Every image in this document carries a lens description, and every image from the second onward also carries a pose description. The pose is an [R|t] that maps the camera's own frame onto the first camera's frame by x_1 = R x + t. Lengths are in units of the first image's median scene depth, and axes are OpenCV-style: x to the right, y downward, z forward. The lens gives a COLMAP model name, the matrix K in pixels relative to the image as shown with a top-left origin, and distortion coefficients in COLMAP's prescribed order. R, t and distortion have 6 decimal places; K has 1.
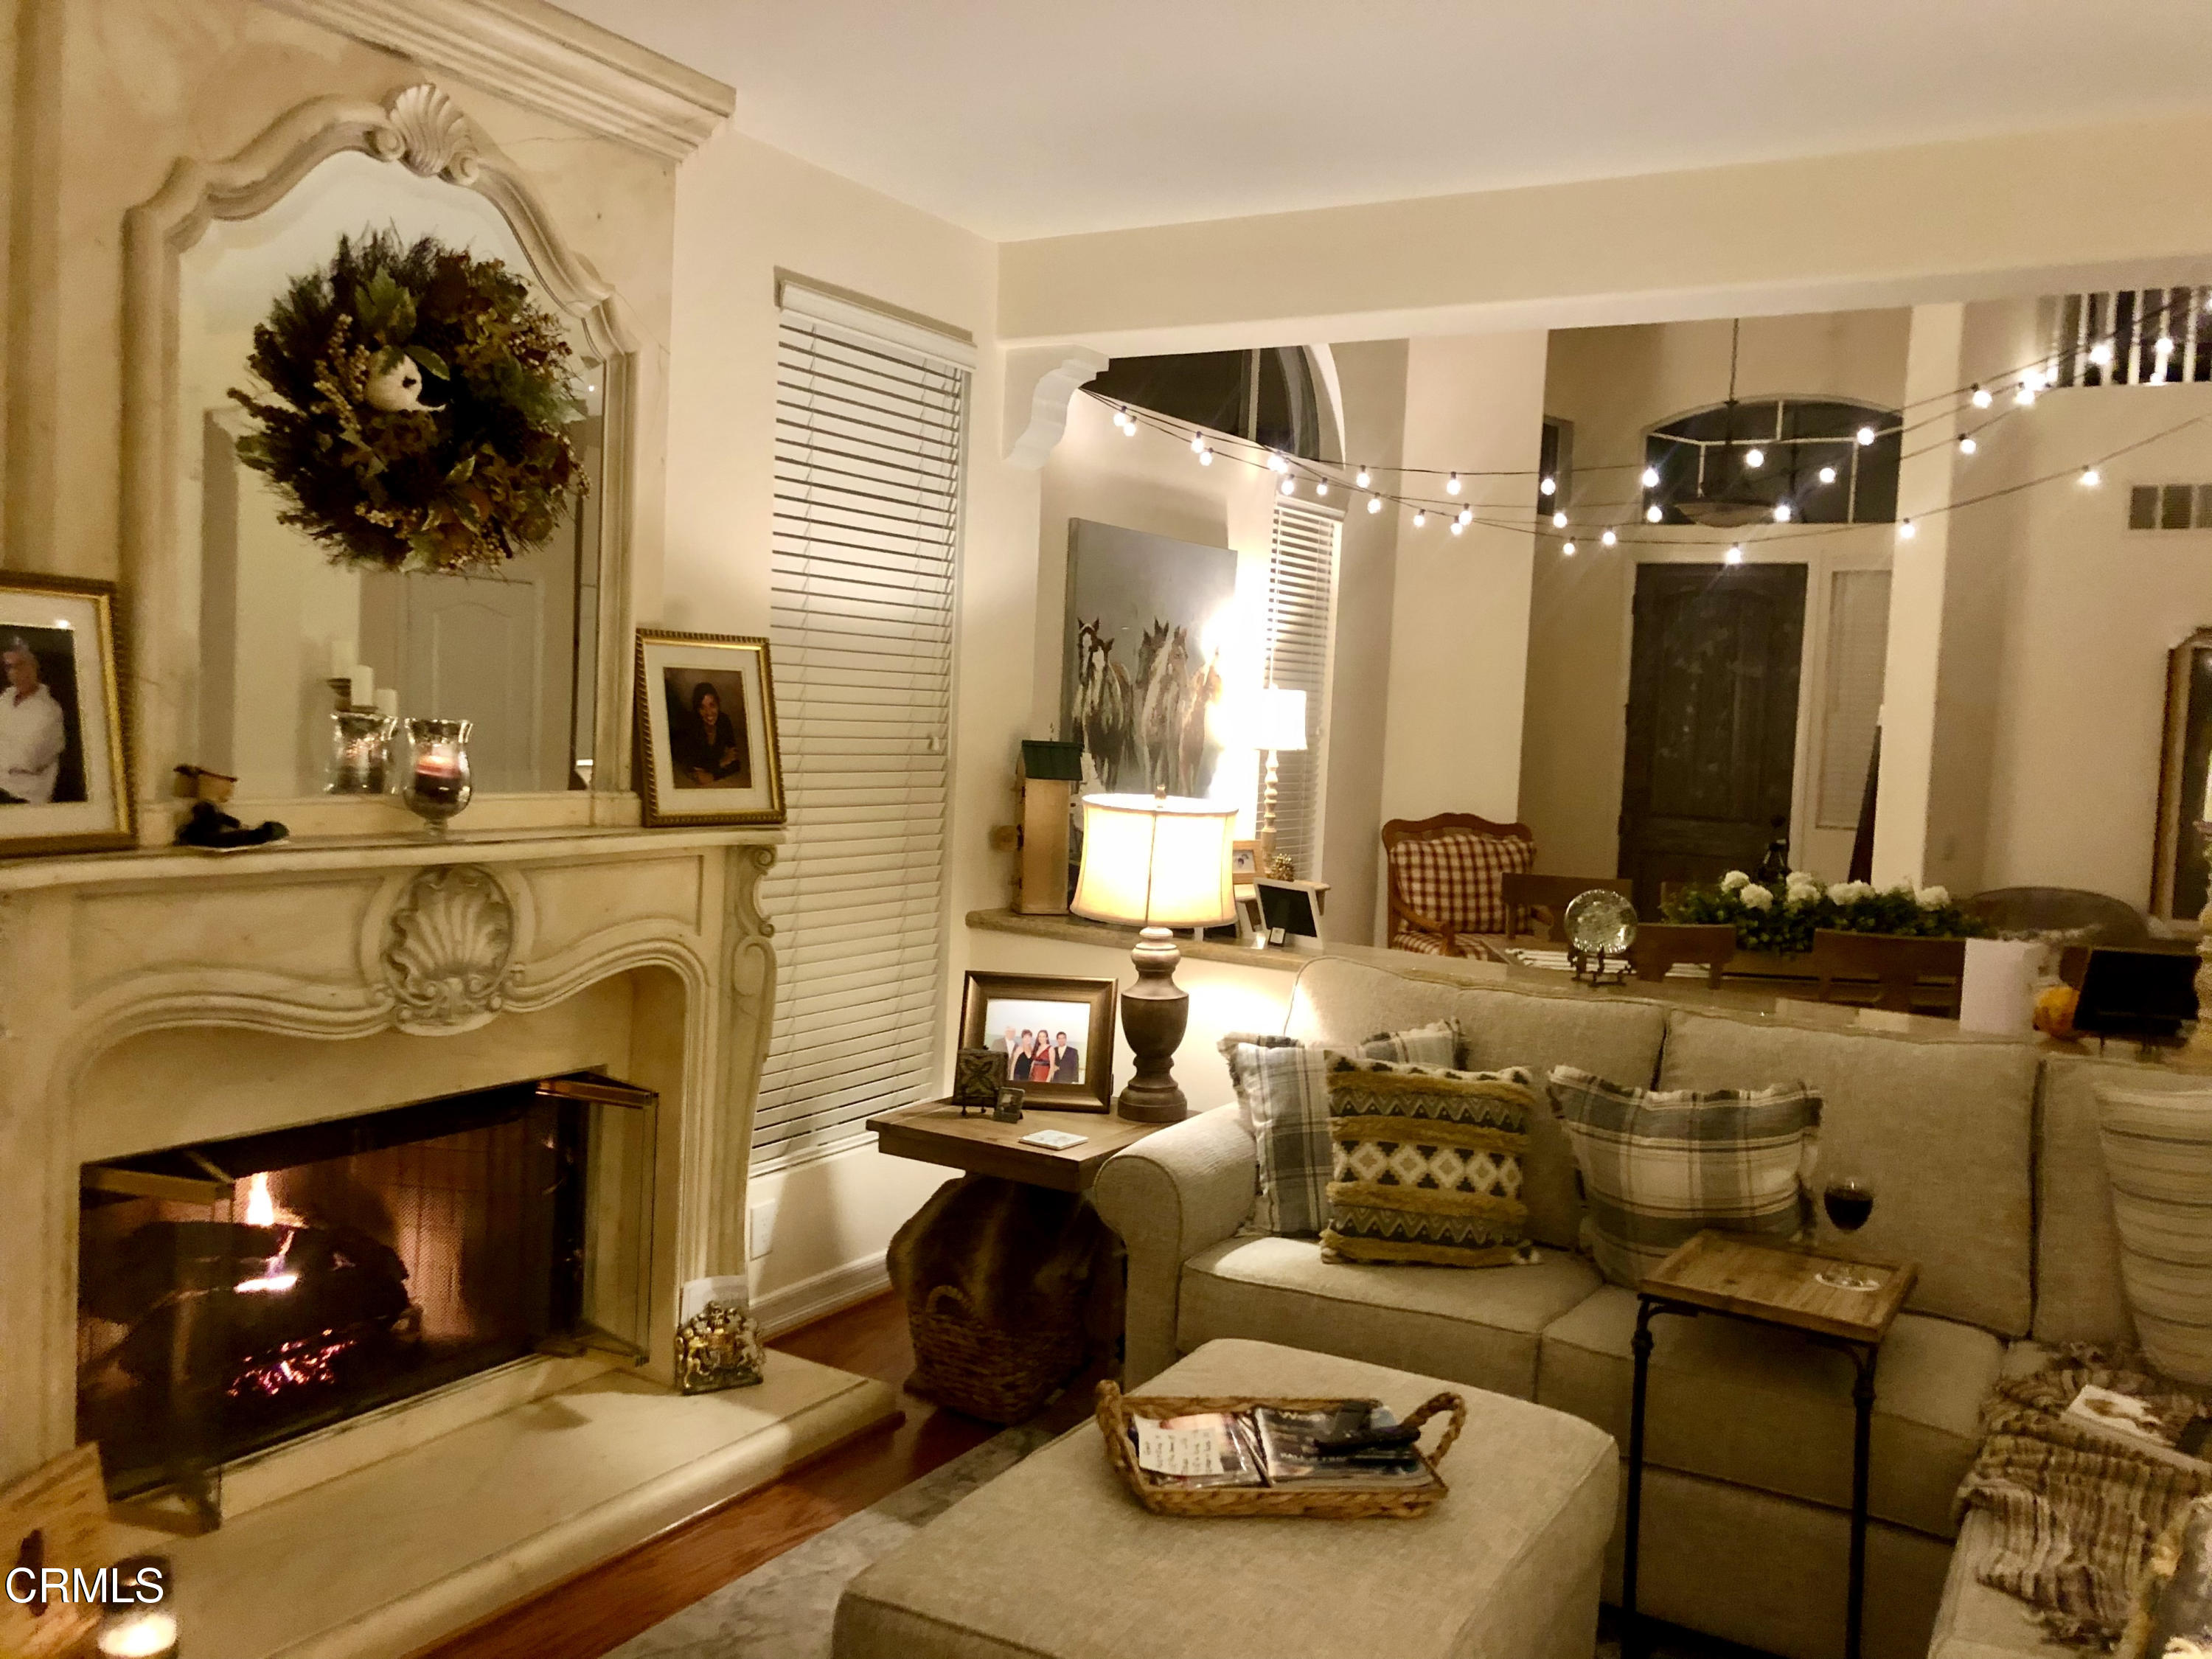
lens RADIAL K [[1803.7, 0, 1110.1], [0, 1803.7, 828.5], [0, 0, 1]] dist [0.014614, -0.006307]
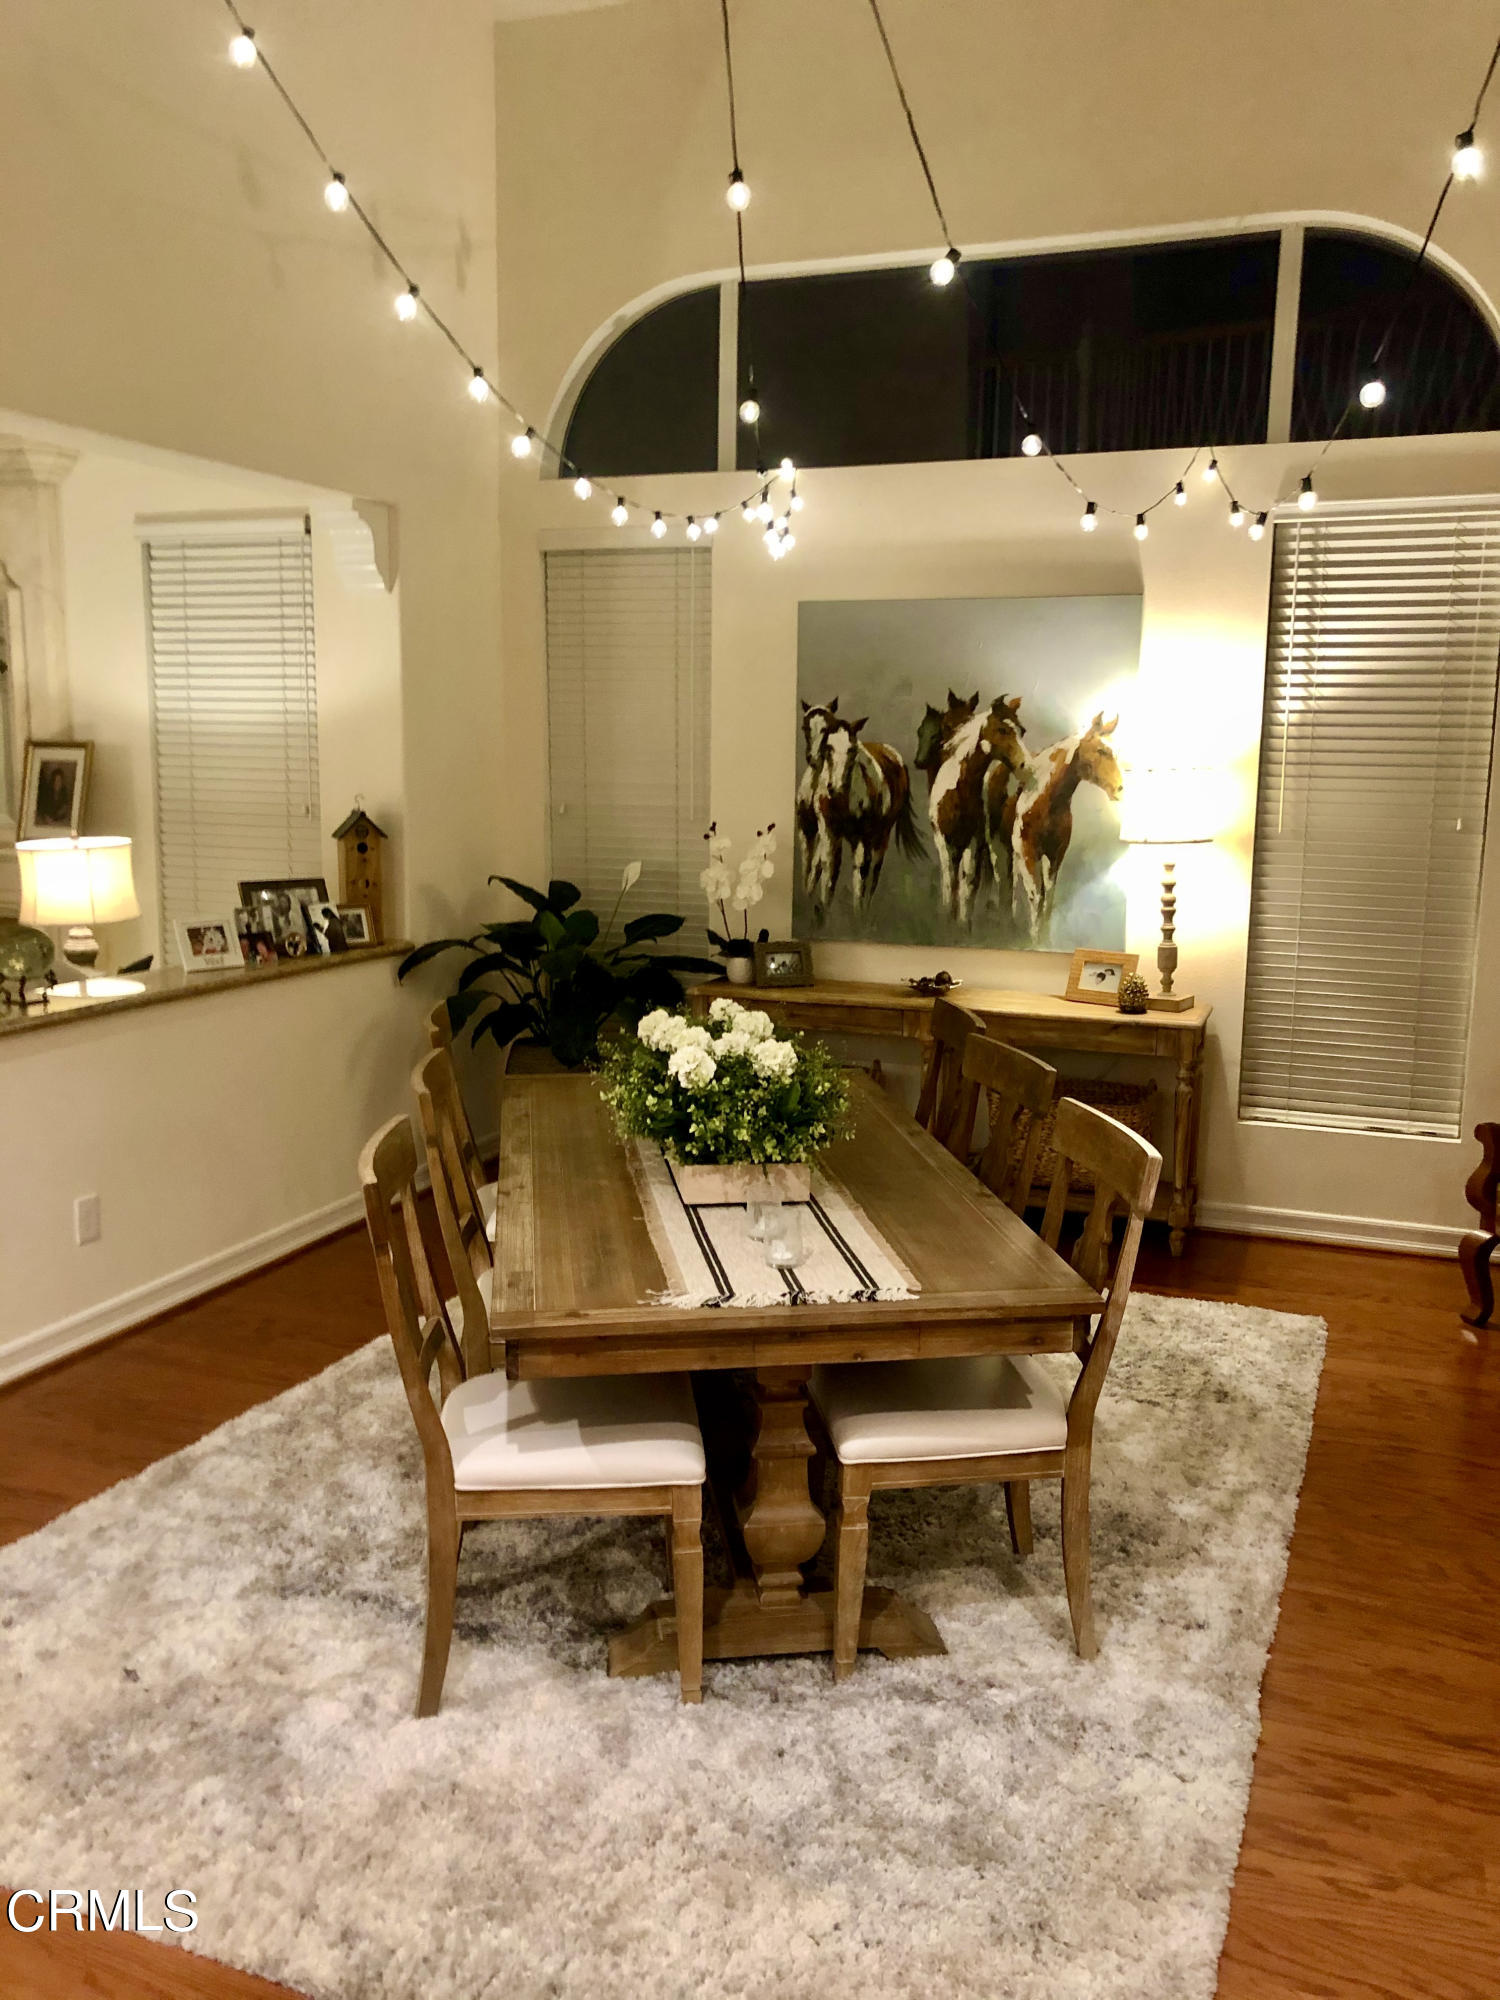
lens RADIAL K [[1630.9, 0, 752.0], [0, 1630.9, 998.2], [0, 0, 1]] dist [0.014614, -0.006307]
pose [[0.162645, 0.105342, -0.981045, 1.547744], [-0.077538, 0.992574, 0.093725, -0.061372], [0.983633, 0.060824, 0.169605, 1.445884]]
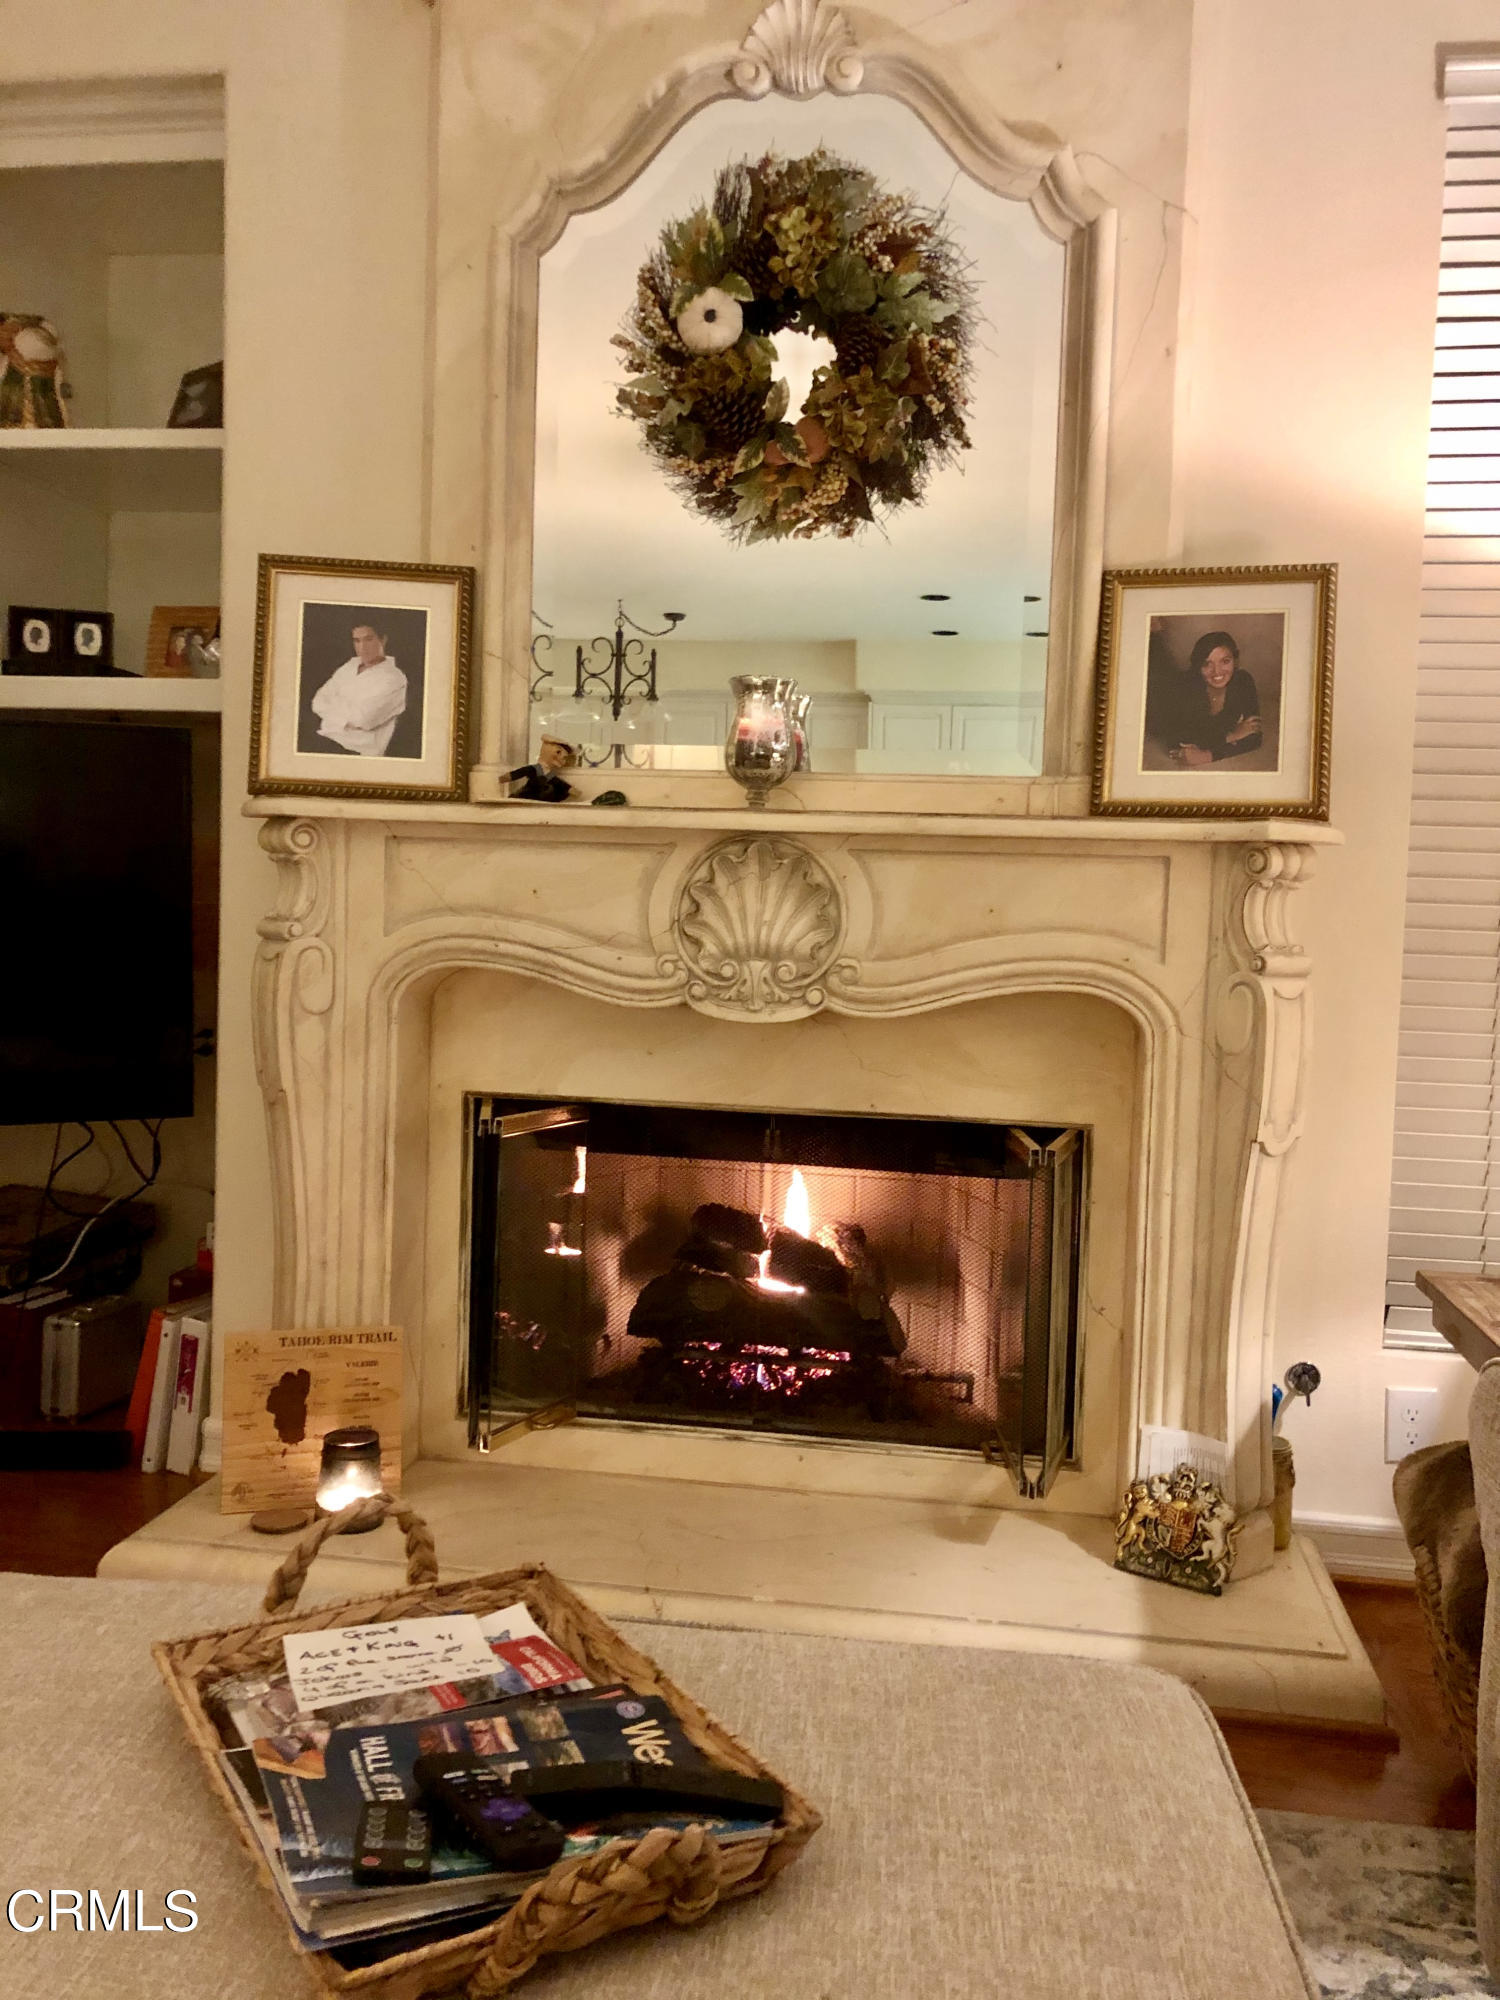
lens RADIAL K [[1630.9, 0, 750.8], [0, 1630.9, 995.9], [0, 0, 1]] dist [0.014614, -0.006307]
pose [[0.389106, 0.023694, -0.920888, 0.341205], [-0.074426, 0.997210, -0.005790, 0.091439], [0.918182, 0.070791, 0.389783, 0.588978]]
